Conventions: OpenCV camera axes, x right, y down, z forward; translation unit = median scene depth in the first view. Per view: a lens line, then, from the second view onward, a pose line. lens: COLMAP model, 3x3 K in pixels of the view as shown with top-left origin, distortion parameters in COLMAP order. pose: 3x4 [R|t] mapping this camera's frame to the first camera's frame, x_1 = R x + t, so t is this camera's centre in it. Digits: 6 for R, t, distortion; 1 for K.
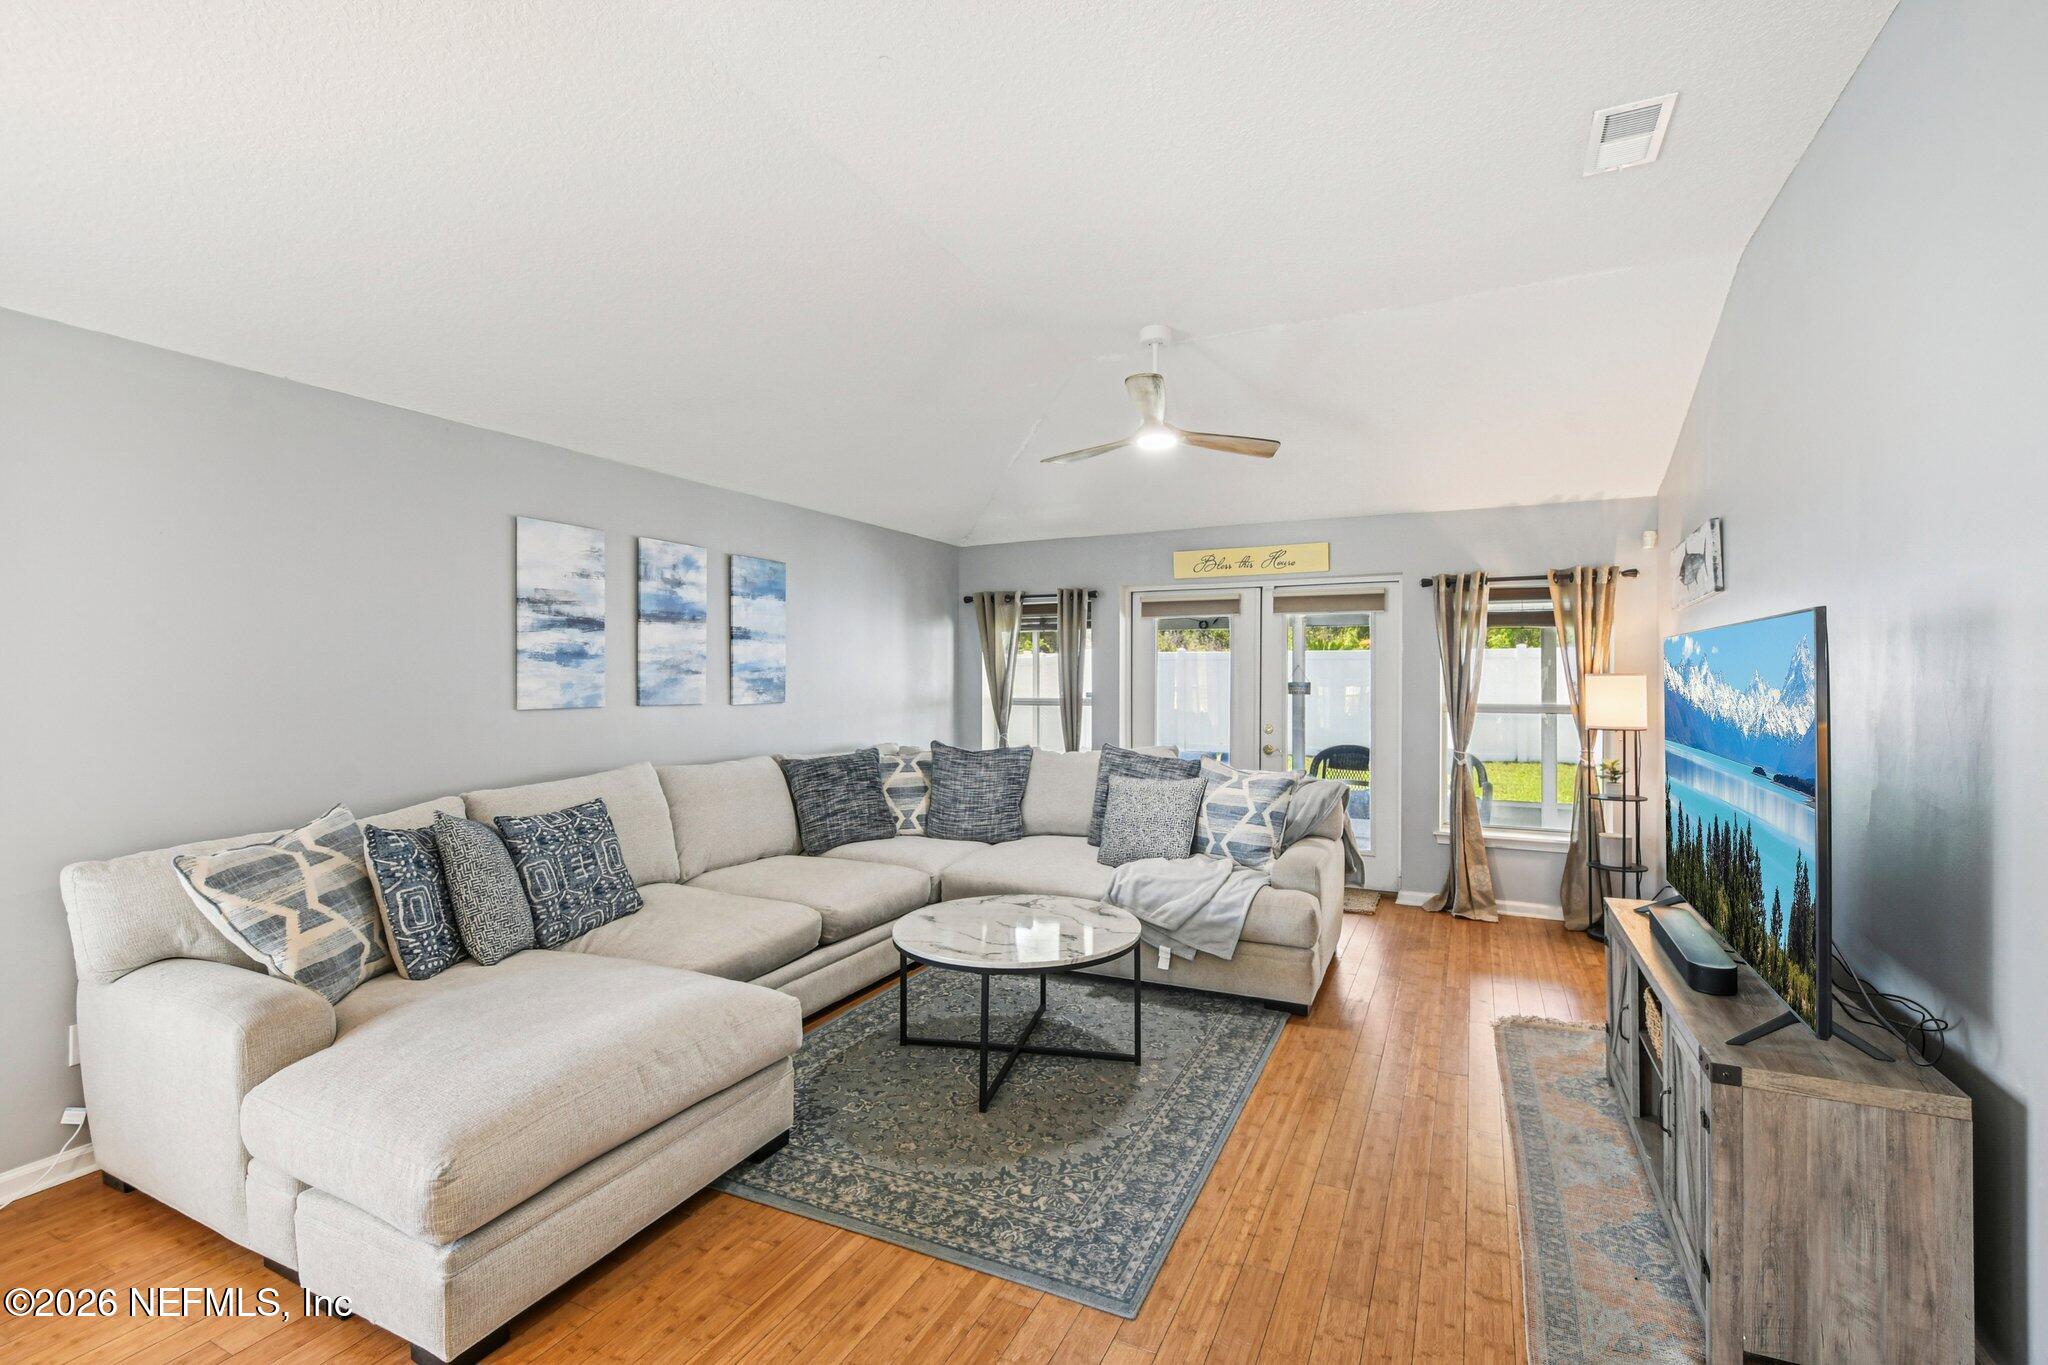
lens RADIAL K [[896.9, 0, 1049.2], [0, 896.9, 681.9], [0, 0, 1]] dist [0.006312, -0.005257]
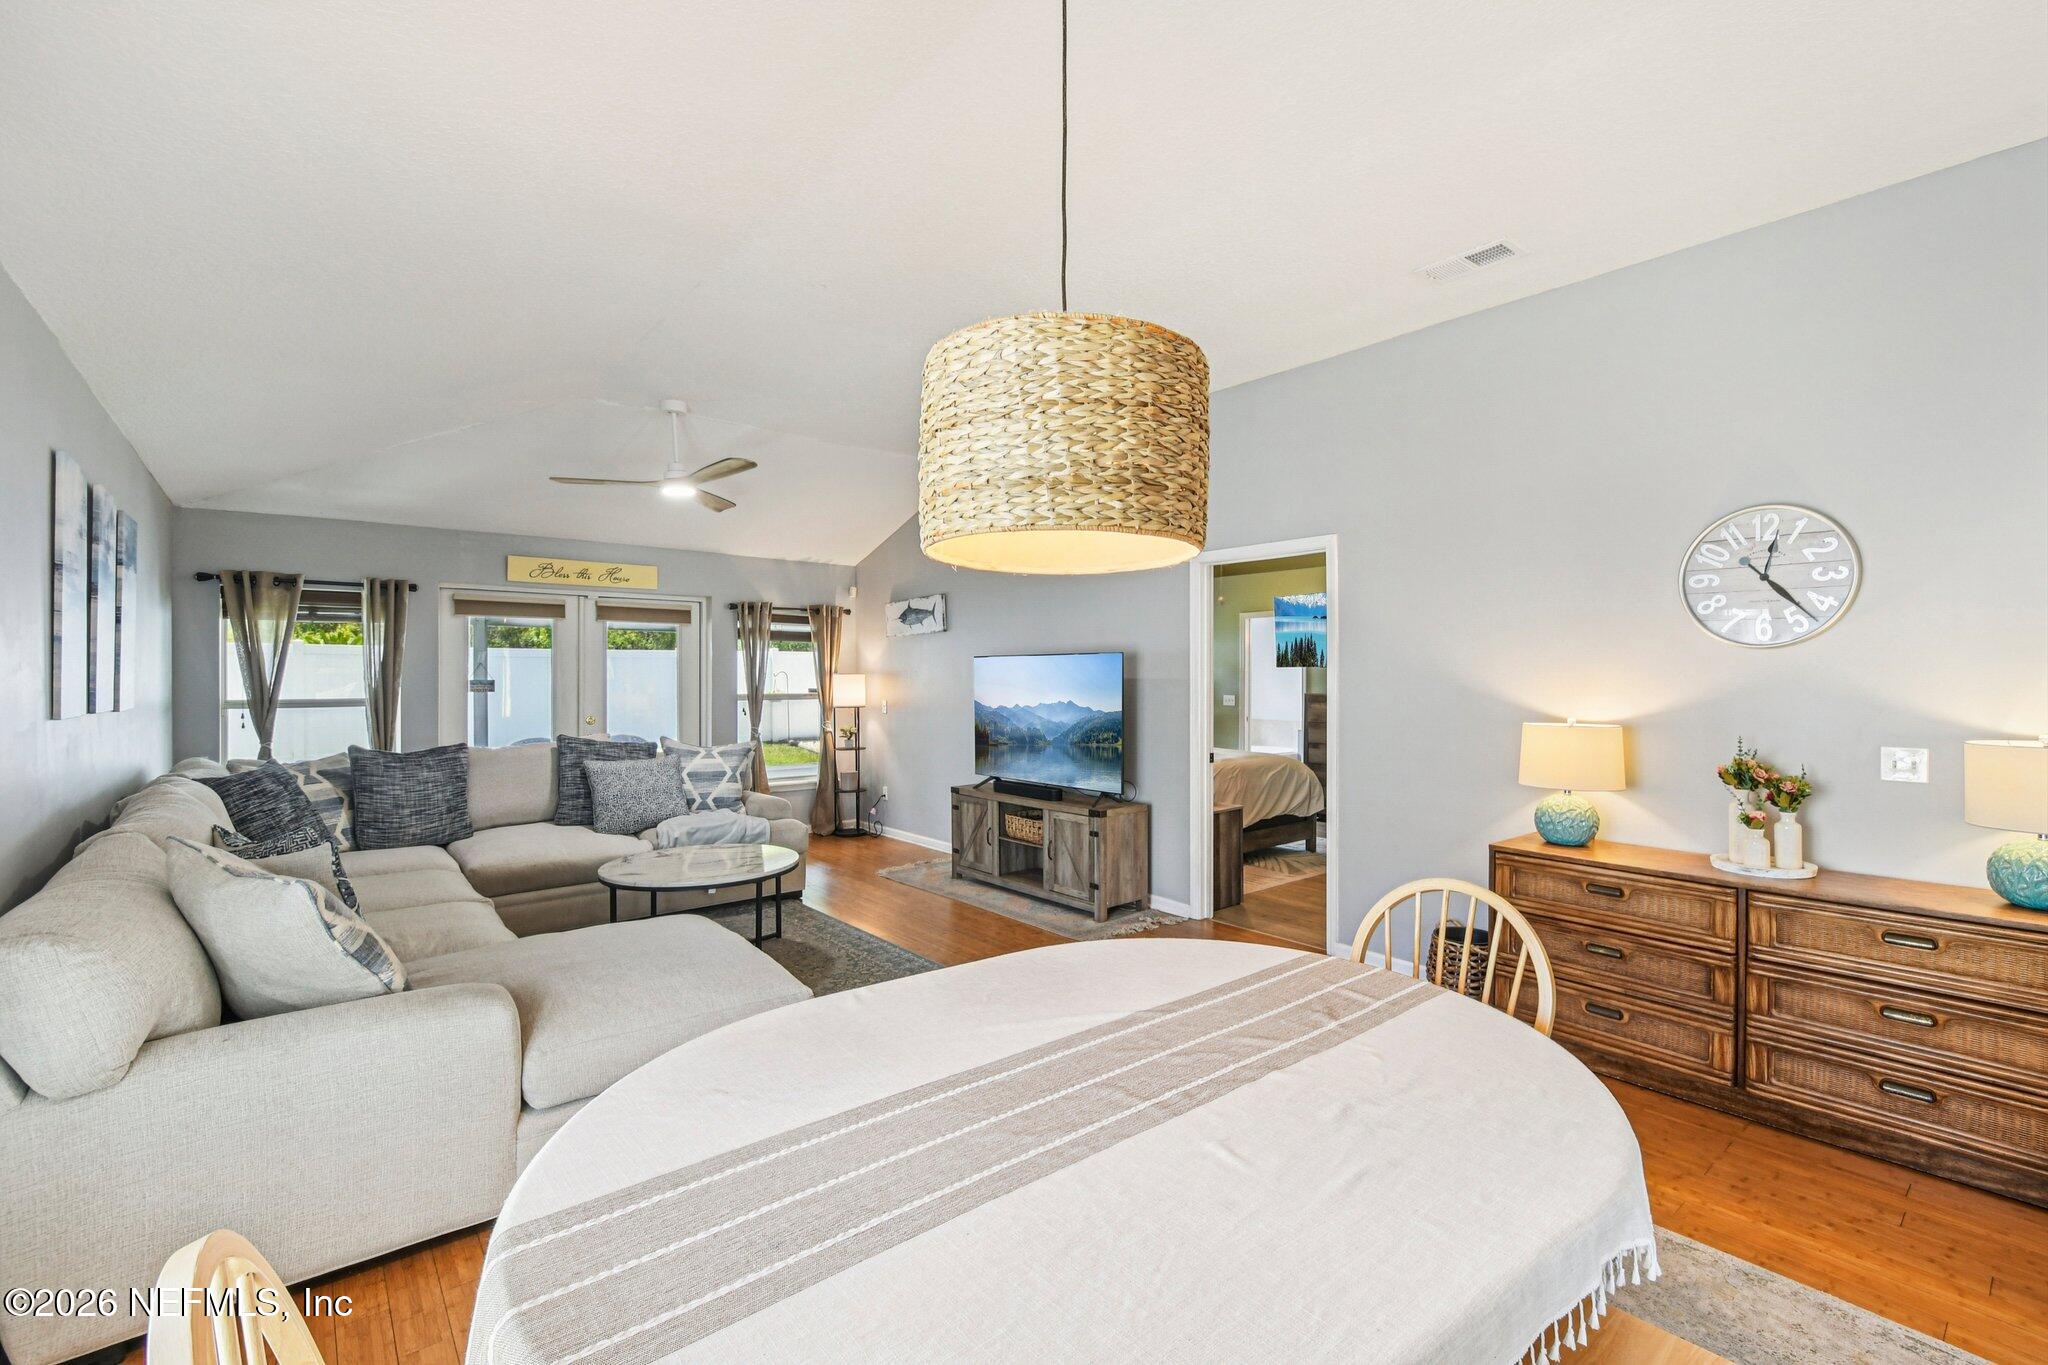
lens RADIAL K [[891.4, 0, 1052.9], [0, 891.4, 680.7], [0, 0, 1]] dist [0.007729, -0.008726]
pose [[0.411998, -0.004613, 0.911173, -0.780594], [0.003801, 0.999987, 0.003344, 0.000510], [-0.911177, 0.002086, 0.412010, -0.011494]]
